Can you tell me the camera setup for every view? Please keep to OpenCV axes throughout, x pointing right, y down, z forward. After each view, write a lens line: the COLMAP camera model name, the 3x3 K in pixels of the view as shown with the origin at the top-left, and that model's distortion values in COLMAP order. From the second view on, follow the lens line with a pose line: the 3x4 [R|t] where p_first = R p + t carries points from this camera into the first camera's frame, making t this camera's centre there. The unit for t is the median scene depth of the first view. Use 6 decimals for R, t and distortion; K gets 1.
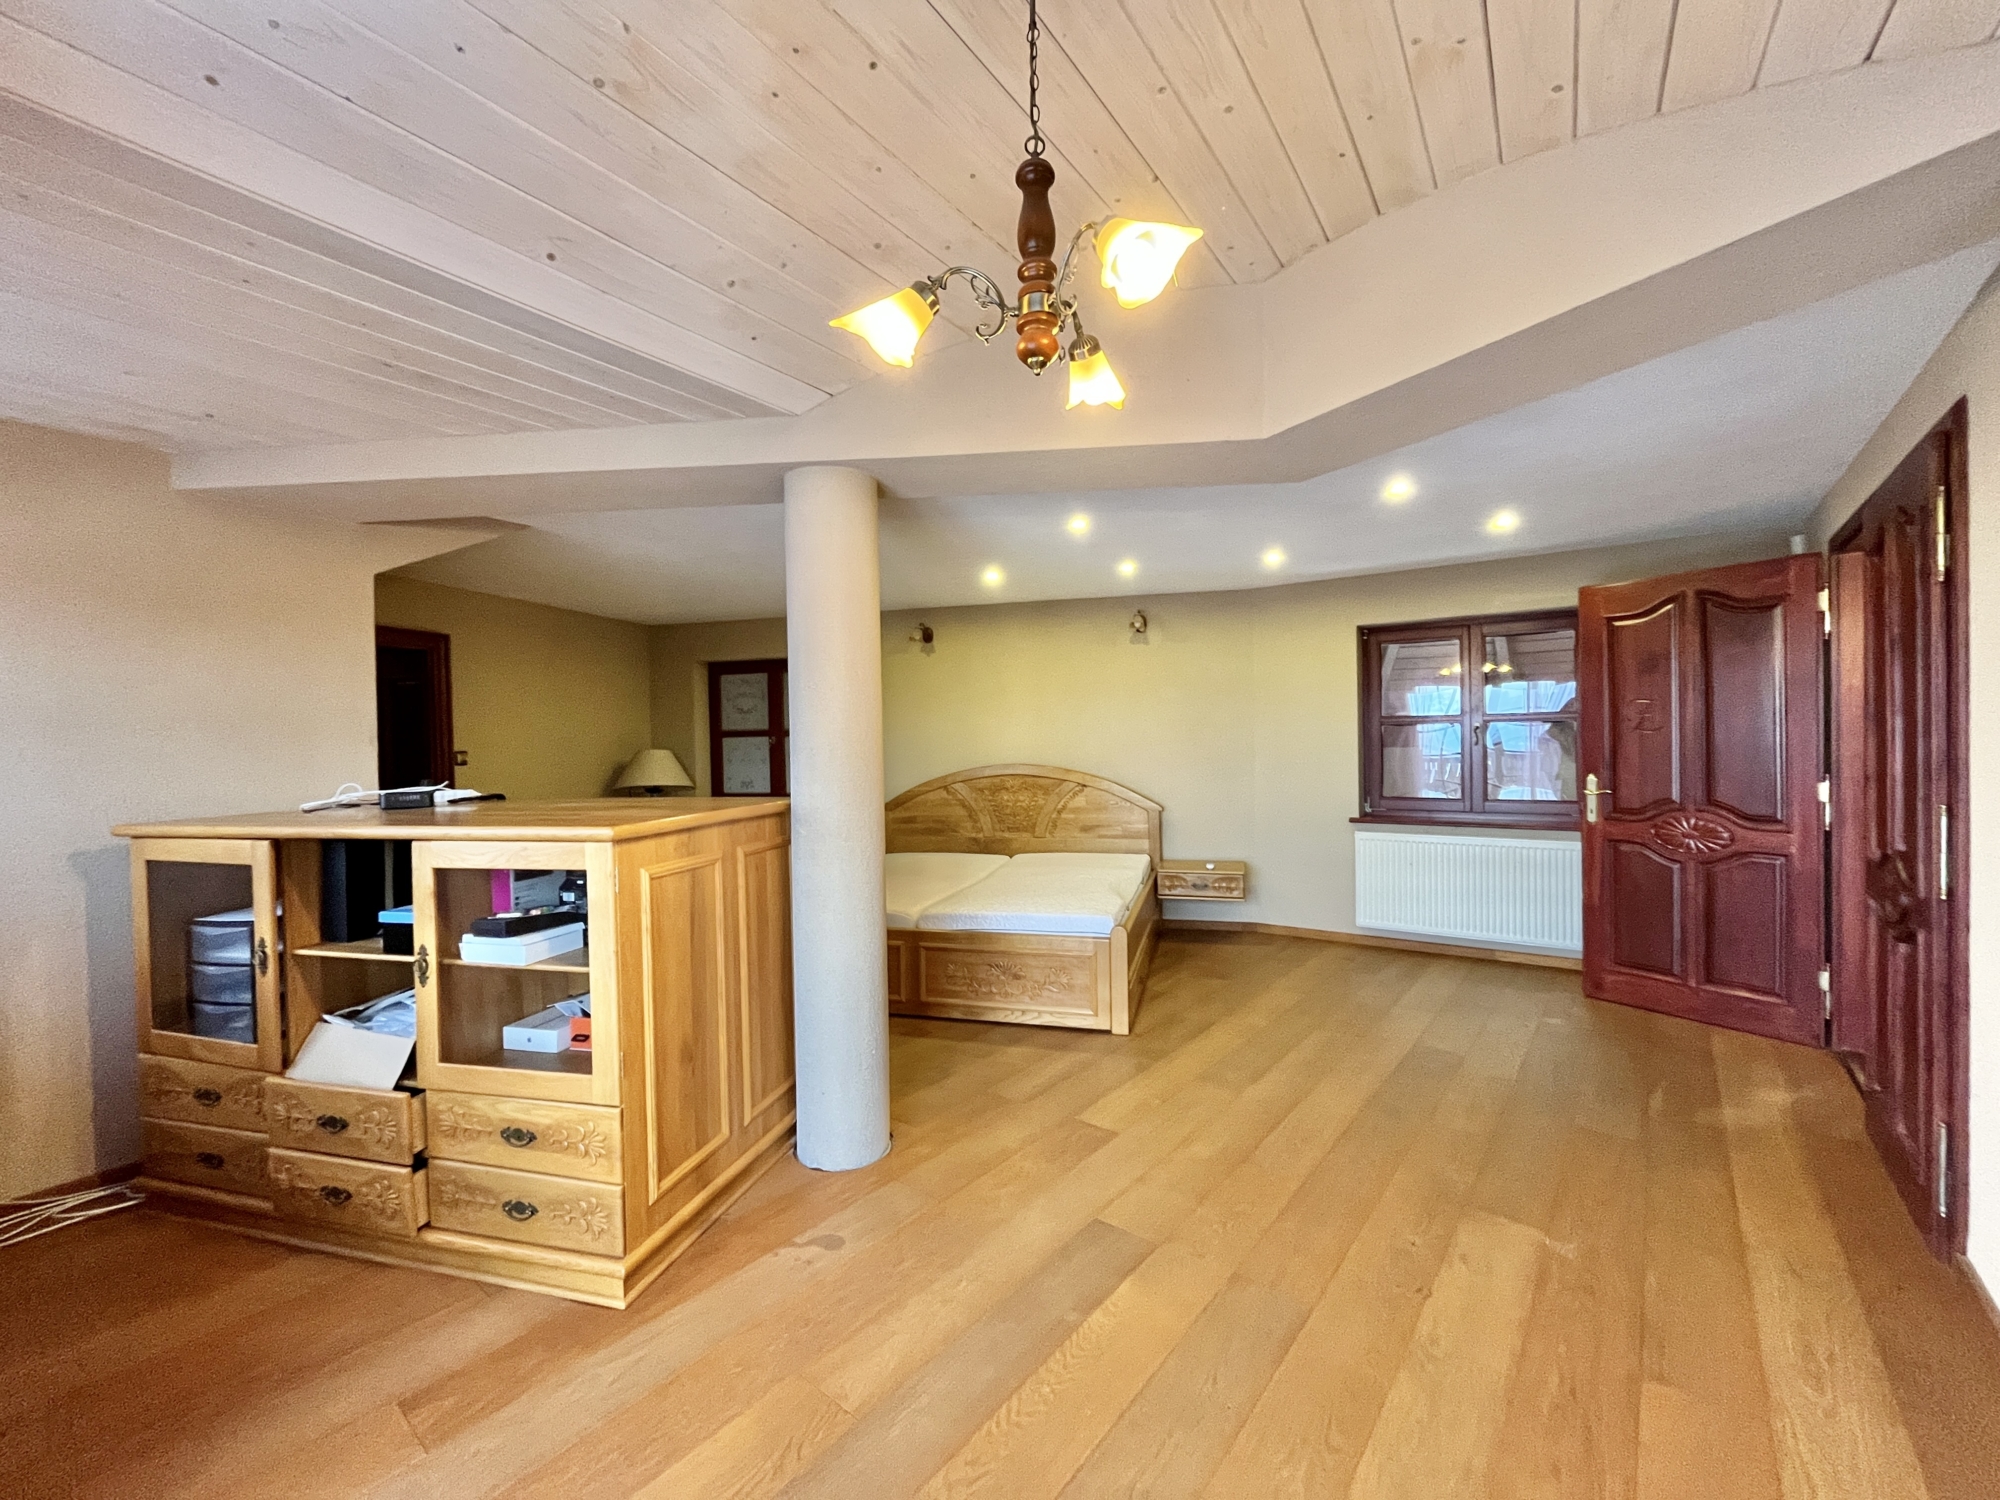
lens RADIAL K [[802.8, 0, 1000.0], [0, 802.8, 750.0], [0, 0, 1]] dist [-0.000325, -0.000020]
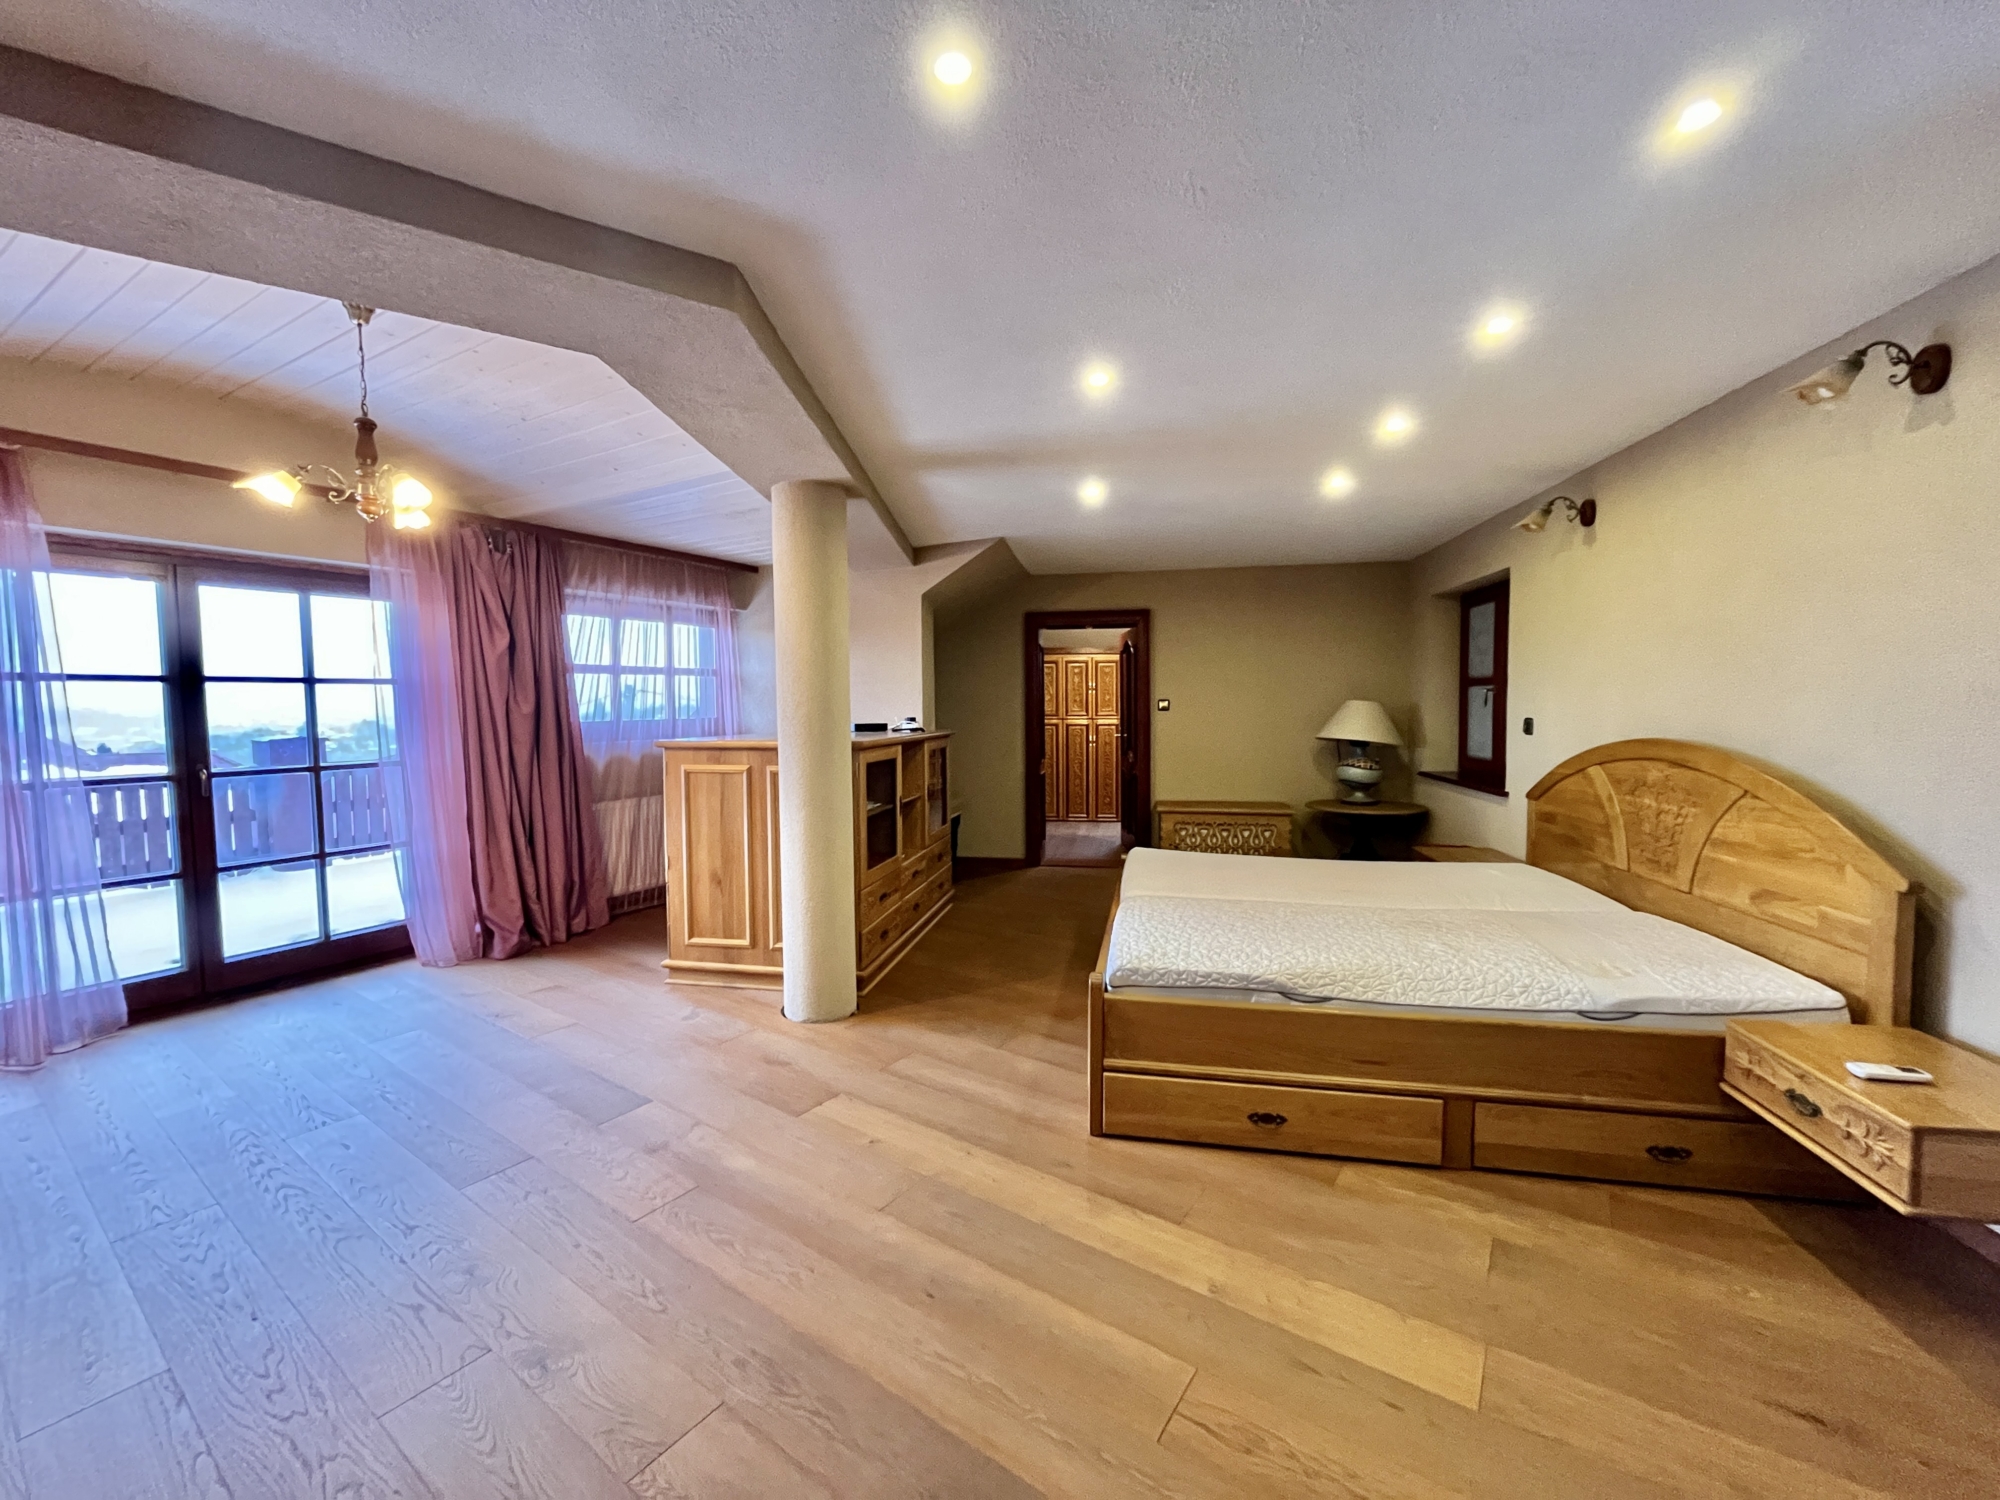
lens RADIAL K [[815.2, 0, 1000.0], [0, 815.2, 750.0], [0, 0, 1]] dist [0.000039, 0.000020]
pose [[0.081157, 0.074562, -0.993908, 0.596025], [-0.006132, 0.997216, 0.074310, -0.013080], [0.996682, 0.000064, 0.081389, 0.636028]]
